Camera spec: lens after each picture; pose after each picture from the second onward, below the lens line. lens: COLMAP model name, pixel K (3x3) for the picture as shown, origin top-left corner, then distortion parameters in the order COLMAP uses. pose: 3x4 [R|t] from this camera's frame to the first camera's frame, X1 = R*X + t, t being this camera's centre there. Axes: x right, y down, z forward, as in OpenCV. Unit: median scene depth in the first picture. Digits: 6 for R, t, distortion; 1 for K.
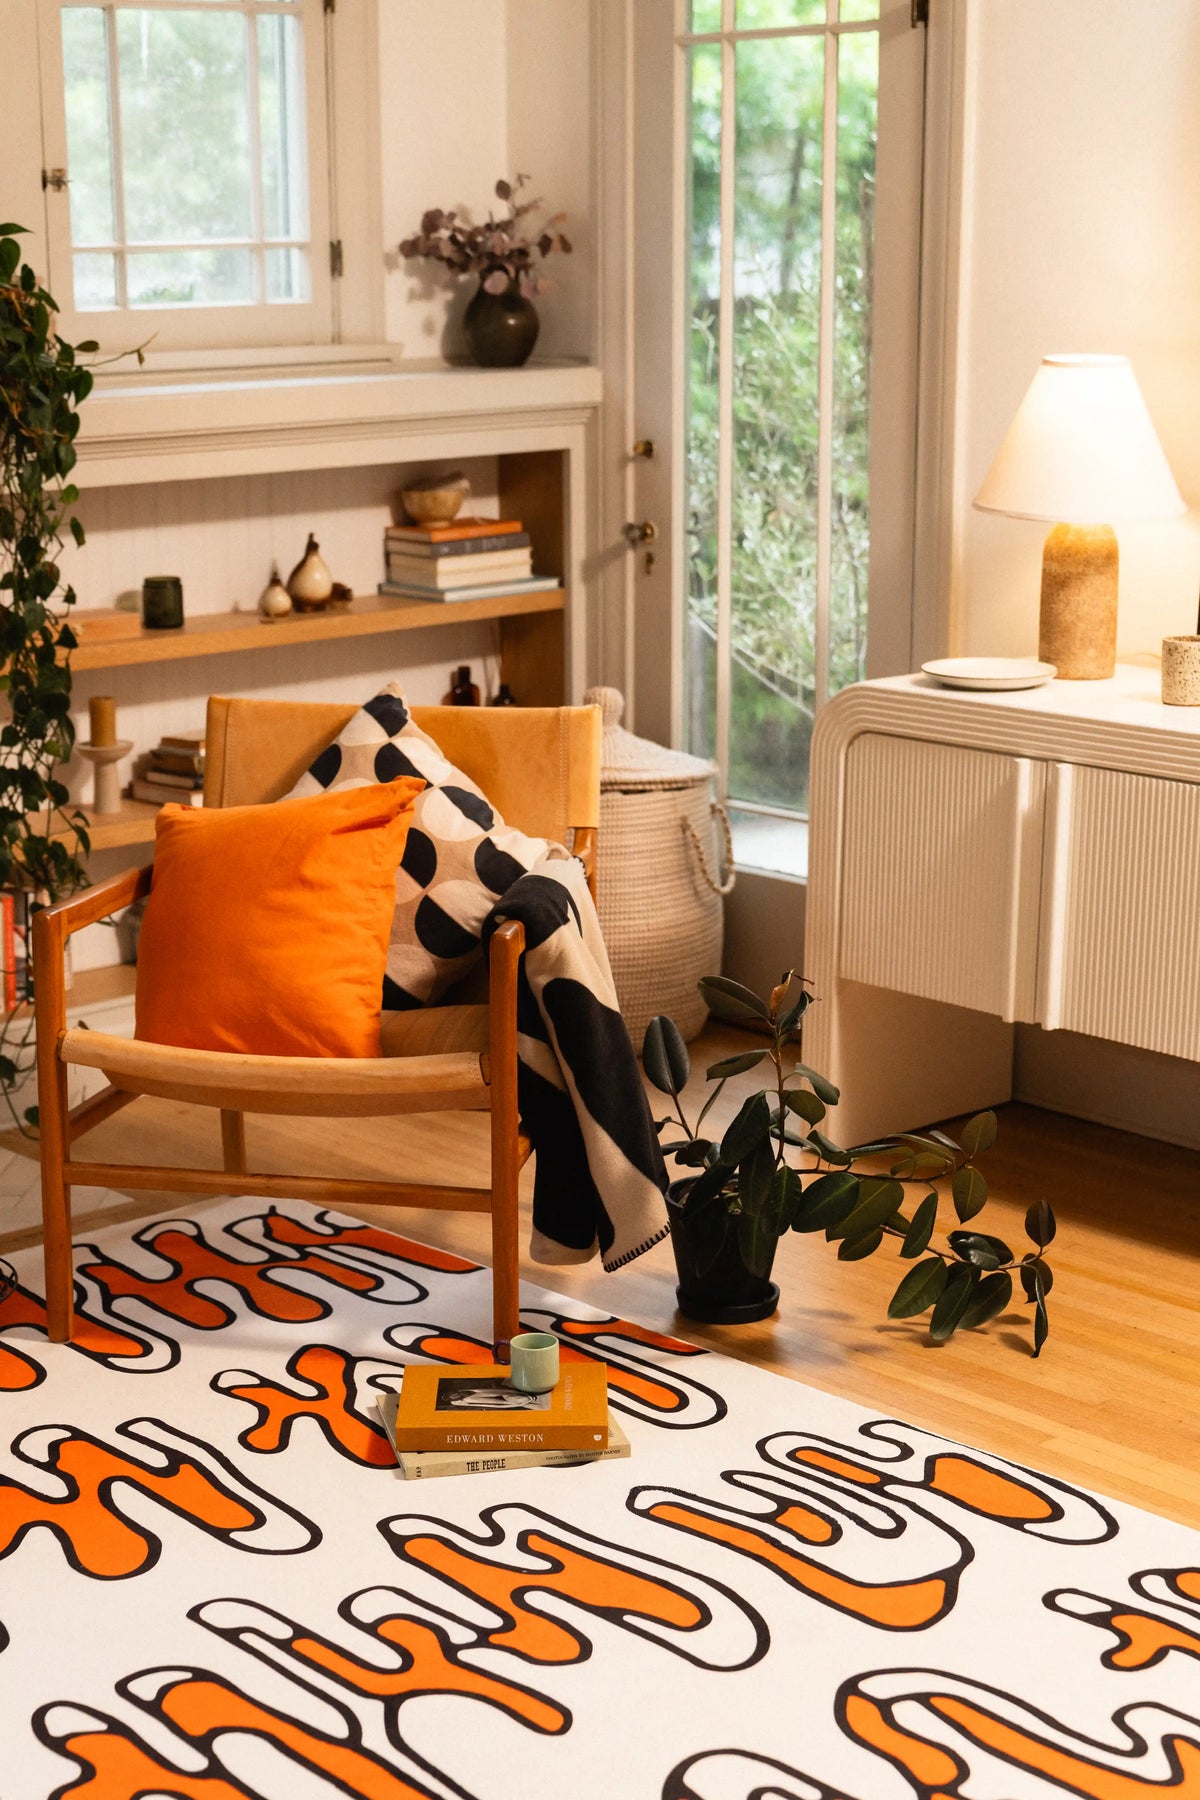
lens RADIAL K [[2970.9, 0, 636.2], [0, 2970.9, 905.6], [0, 0, 1]] dist [-0.025315, 0.000000]
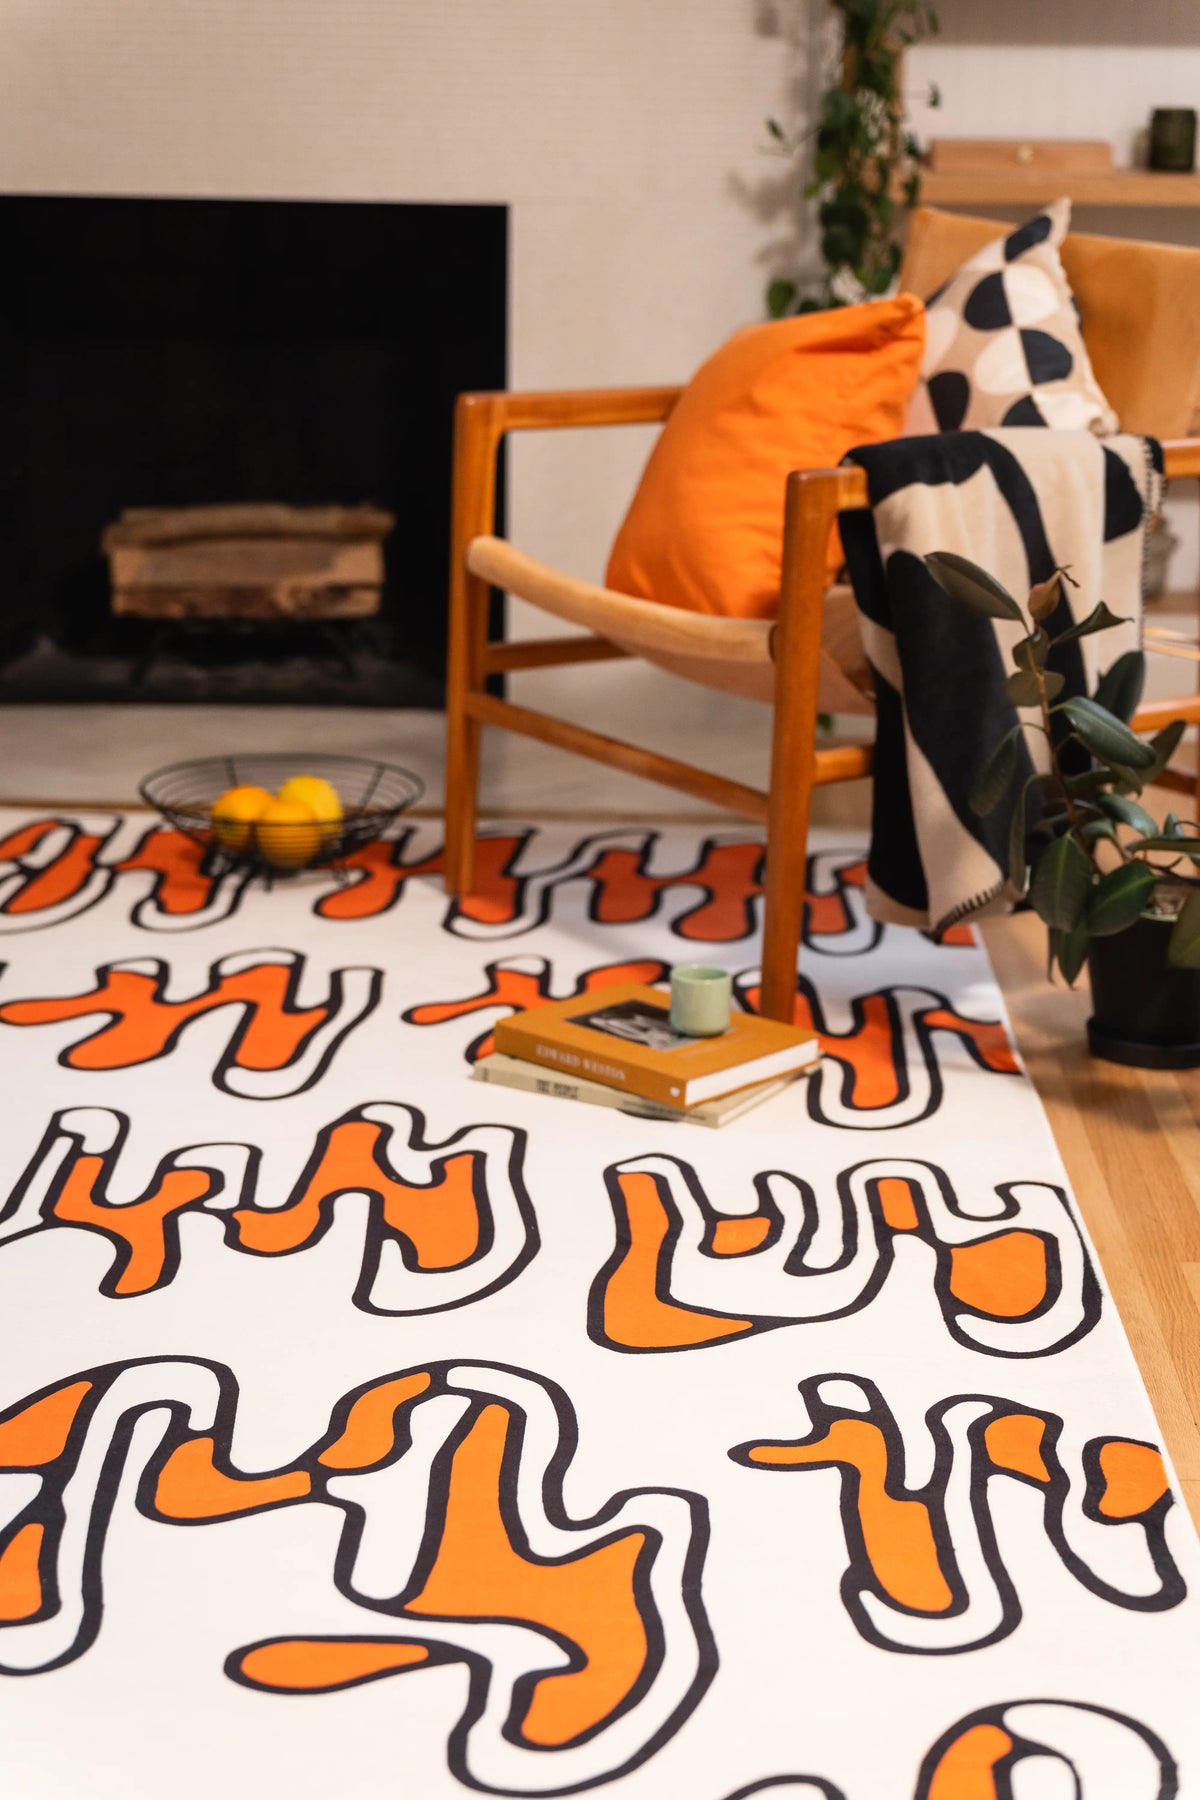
lens RADIAL K [[3637.2, 0, 604.3], [0, 3637.2, 900.4], [0, 0, 1]] dist [0.110847, 0.000000]
pose [[0.715120, 0.200018, -0.669773, 0.532204], [-0.172118, 0.979070, 0.108614, 0.022121], [0.677480, 0.037608, 0.734579, 0.228938]]
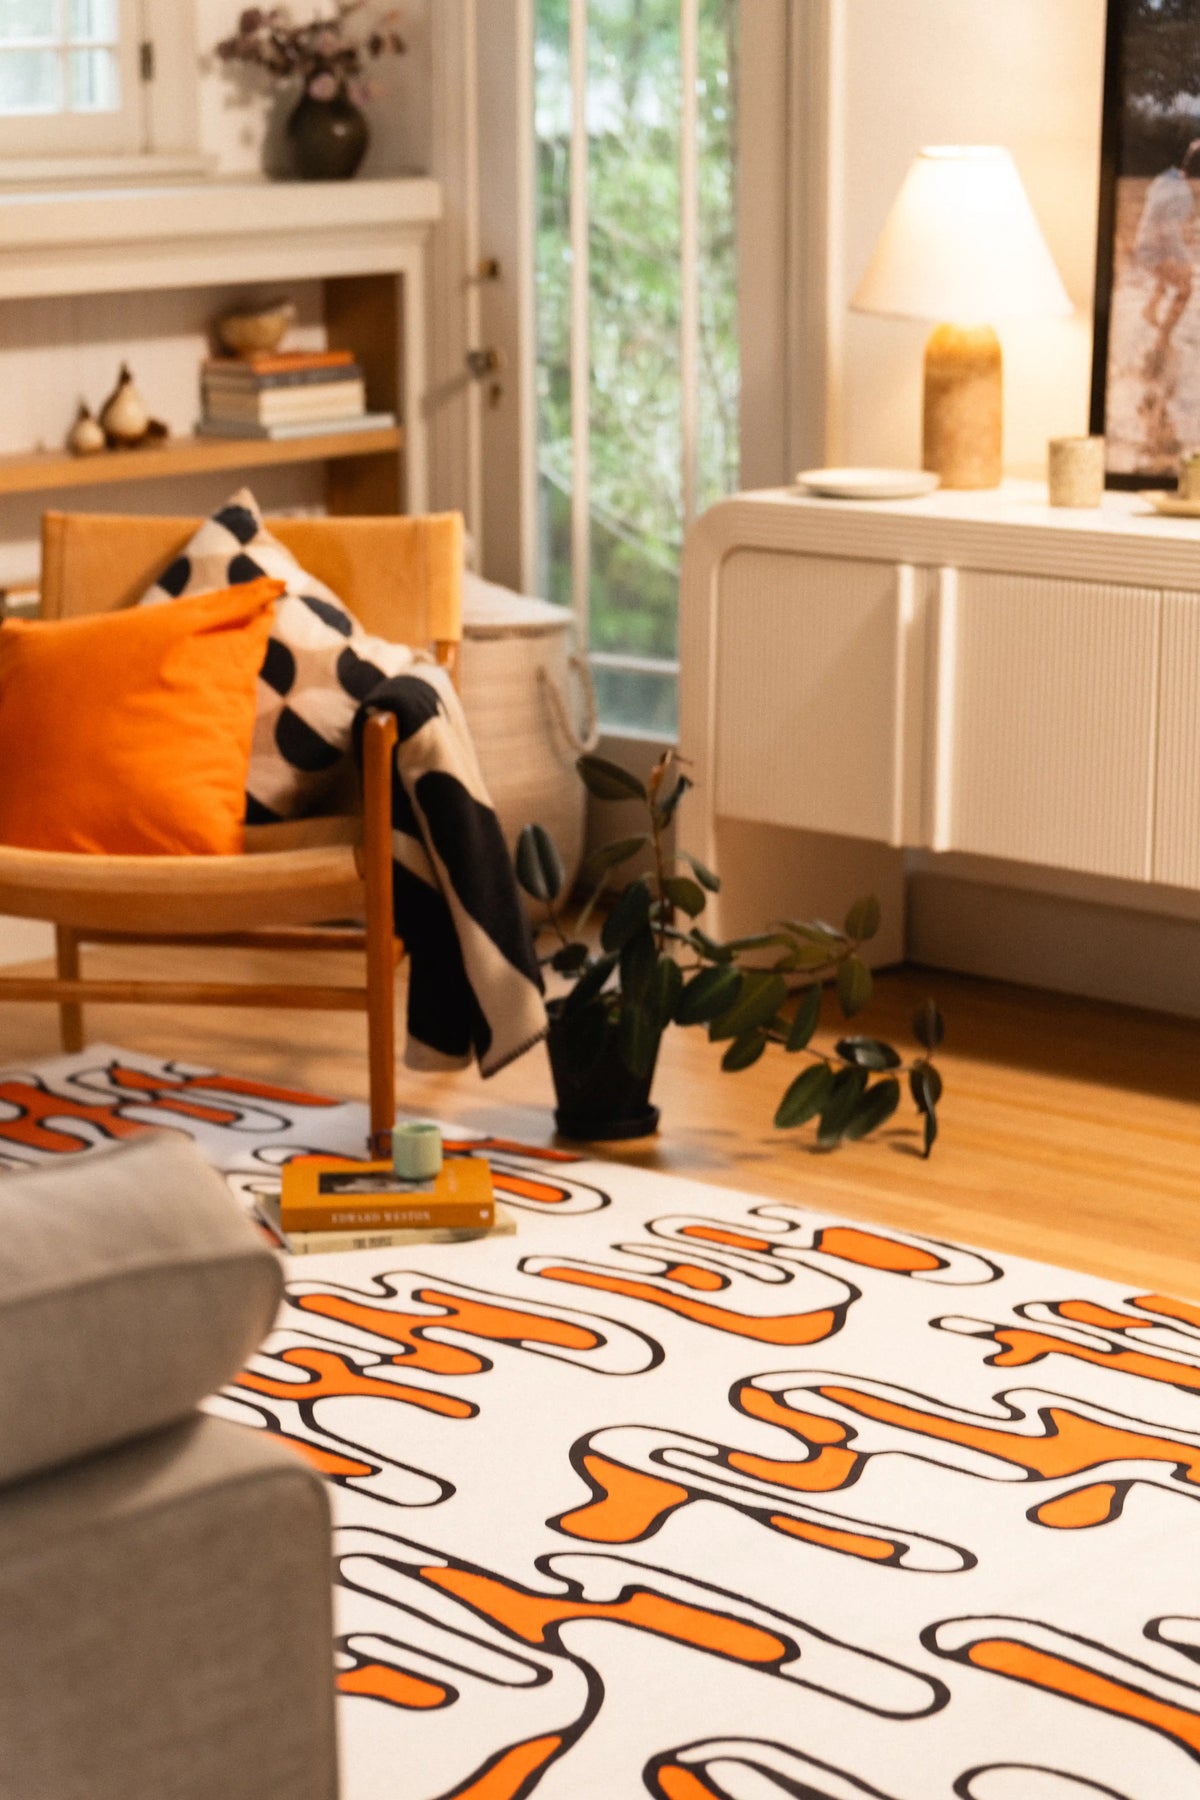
lens RADIAL K [[4180.5, 0, 604.9], [0, 4180.5, 900.7], [0, 0, 1]] dist [-0.047220, 0.000000]
pose [[0.998814, -0.014876, 0.046371, -0.030971], [0.016285, 0.999412, -0.030167, 0.100743], [-0.045895, 0.030886, 0.998469, -0.345198]]
